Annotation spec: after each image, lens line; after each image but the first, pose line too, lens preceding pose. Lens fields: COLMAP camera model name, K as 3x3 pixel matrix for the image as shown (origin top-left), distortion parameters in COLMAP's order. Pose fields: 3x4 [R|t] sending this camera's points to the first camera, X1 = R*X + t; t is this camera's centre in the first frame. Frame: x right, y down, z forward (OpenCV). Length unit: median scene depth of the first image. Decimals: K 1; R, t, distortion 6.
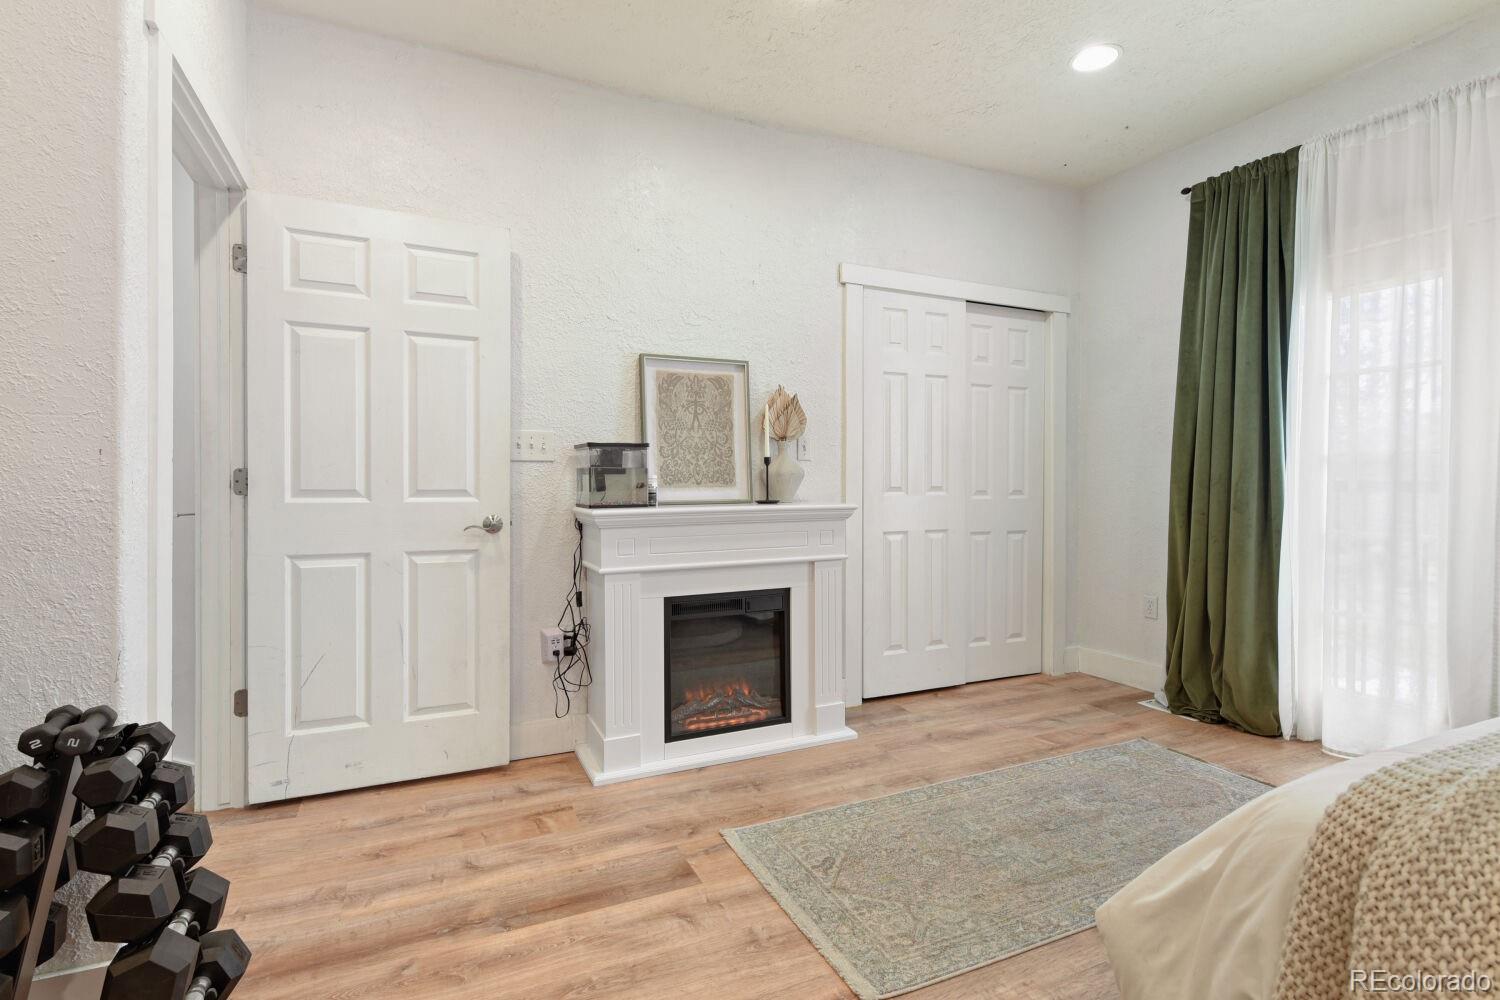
lens RADIAL K [[711.9, 0, 754.1], [0, 711.9, 496.9], [0, 0, 1]] dist [0.006713, 0.000798]
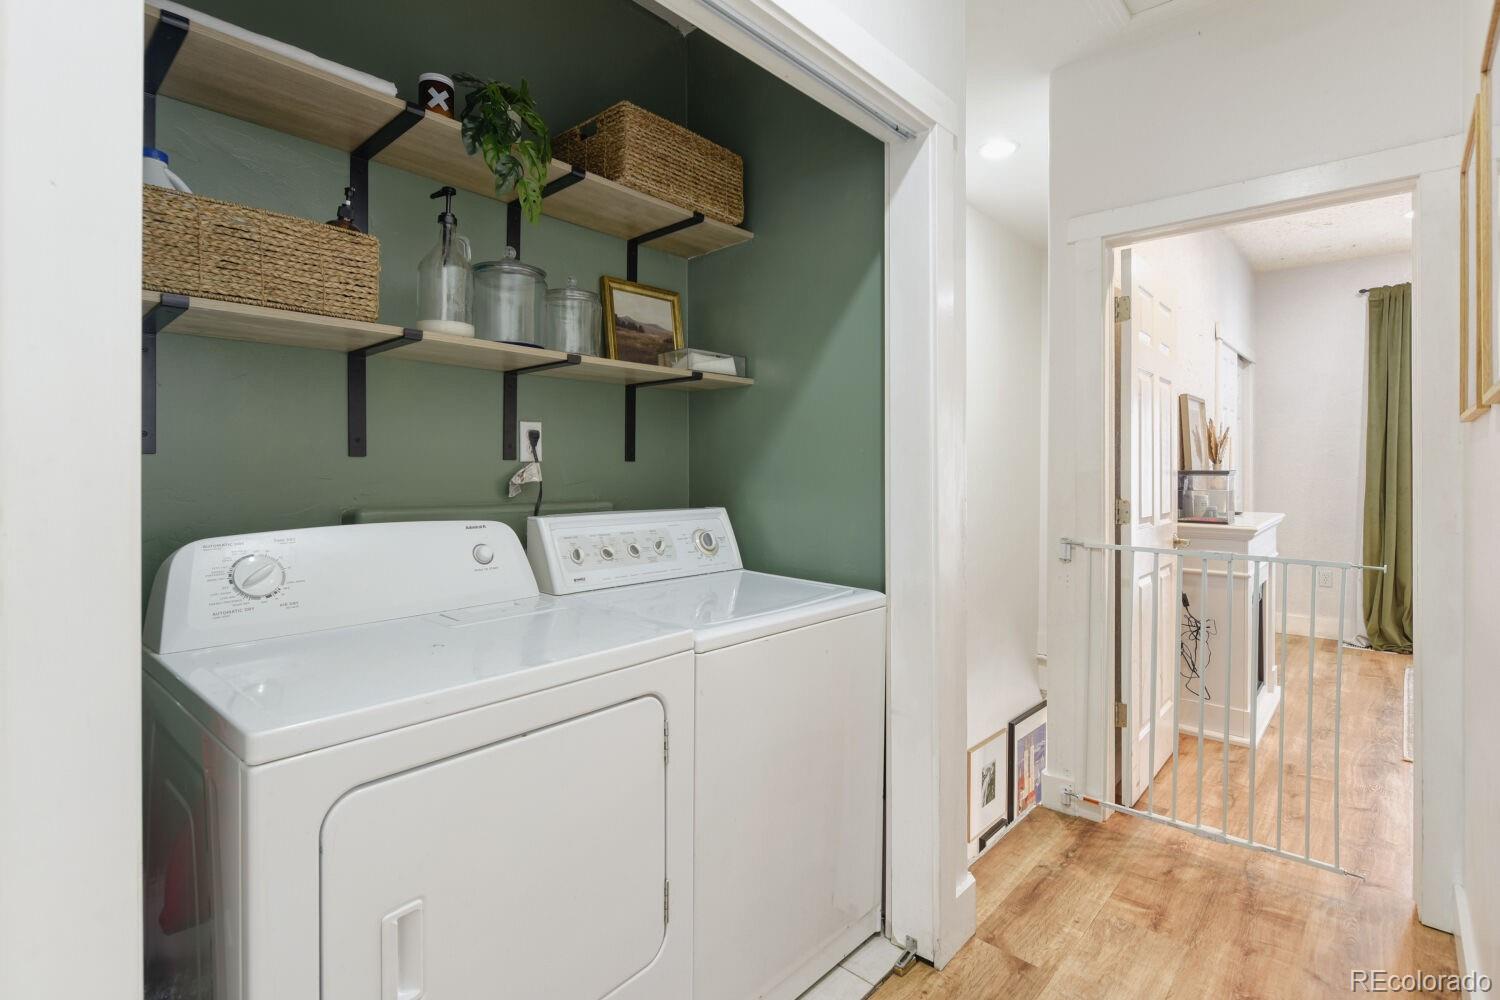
lens RADIAL K [[711.9, 0, 743.2], [0, 711.9, 492.9], [0, 0, 1]] dist [0.006713, 0.000798]
pose [[0.921230, -0.013851, 0.388771, -1.646283], [0.014484, 0.999894, 0.001303, -0.056517], [-0.388748, 0.004431, 0.921333, 0.219444]]
